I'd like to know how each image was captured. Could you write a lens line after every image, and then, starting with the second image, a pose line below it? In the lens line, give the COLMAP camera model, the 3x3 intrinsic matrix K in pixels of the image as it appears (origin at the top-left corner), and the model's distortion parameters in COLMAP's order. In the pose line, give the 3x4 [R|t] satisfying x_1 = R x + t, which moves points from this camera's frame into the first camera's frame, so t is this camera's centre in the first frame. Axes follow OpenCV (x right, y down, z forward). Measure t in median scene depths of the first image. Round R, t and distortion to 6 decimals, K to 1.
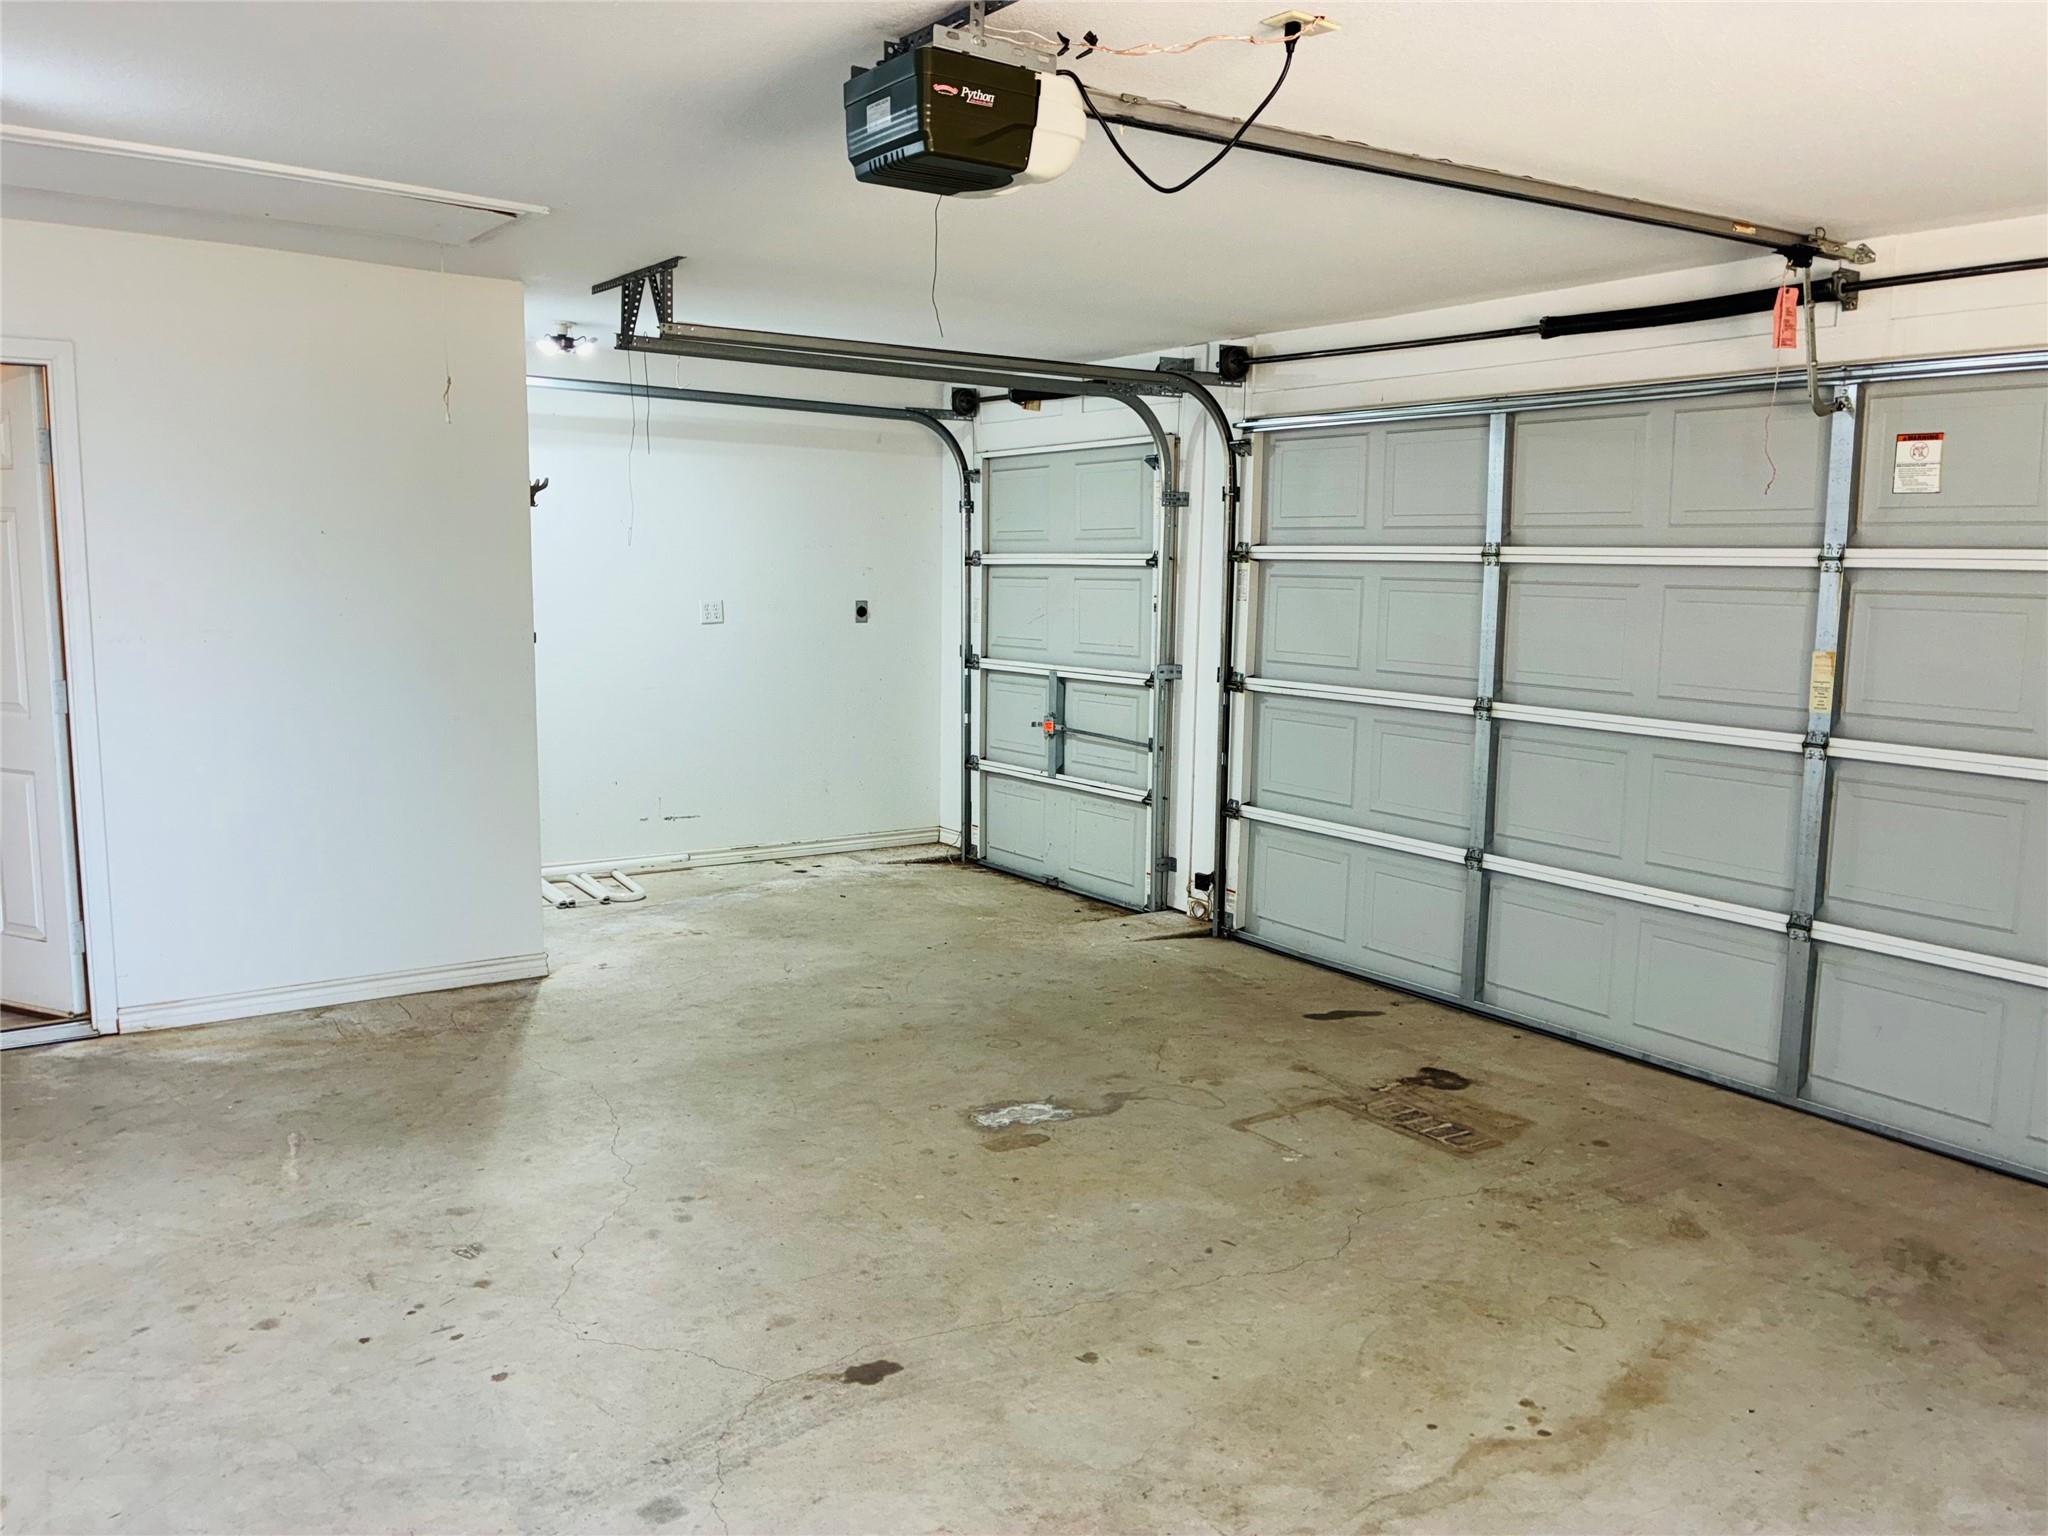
lens RADIAL K [[1556.6, 0, 1027.6], [0, 1556.6, 748.0], [0, 0, 1]] dist [0.050960, -0.068684]
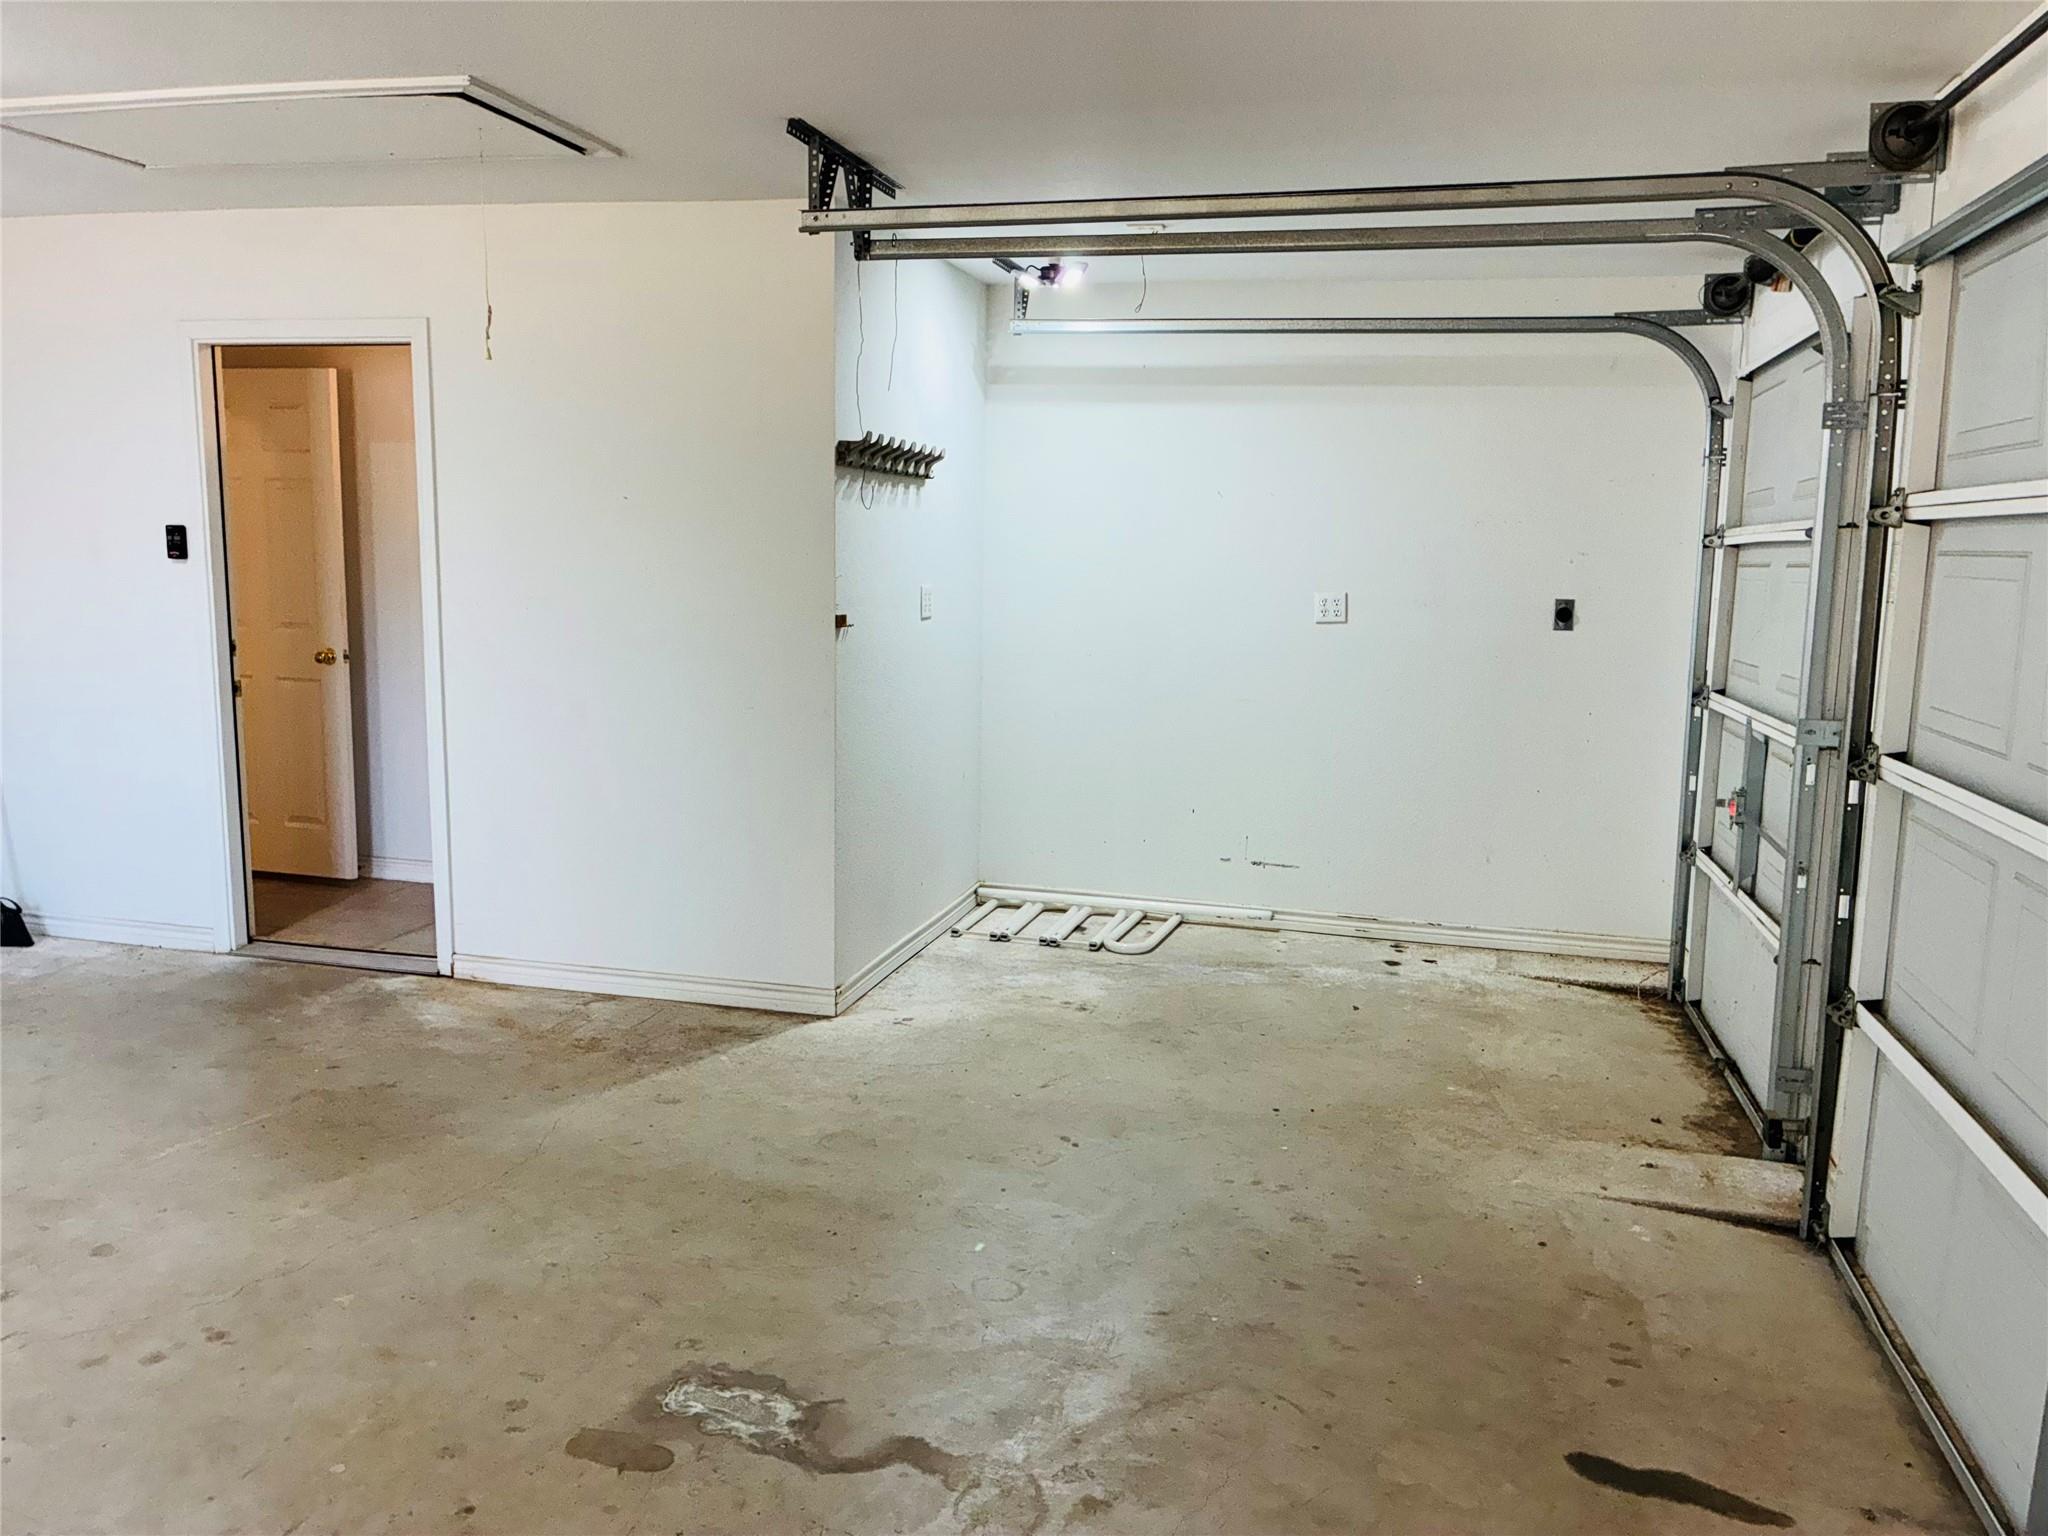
lens RADIAL K [[1556.6, 0, 1036.4], [0, 1556.6, 748.9], [0, 0, 1]] dist [0.050960, -0.068684]
pose [[0.652355, 0.096608, -0.751731, 0.433241], [-0.102207, 0.993997, 0.039047, -0.049174], [0.750991, 0.051359, 0.658313, 0.572546]]
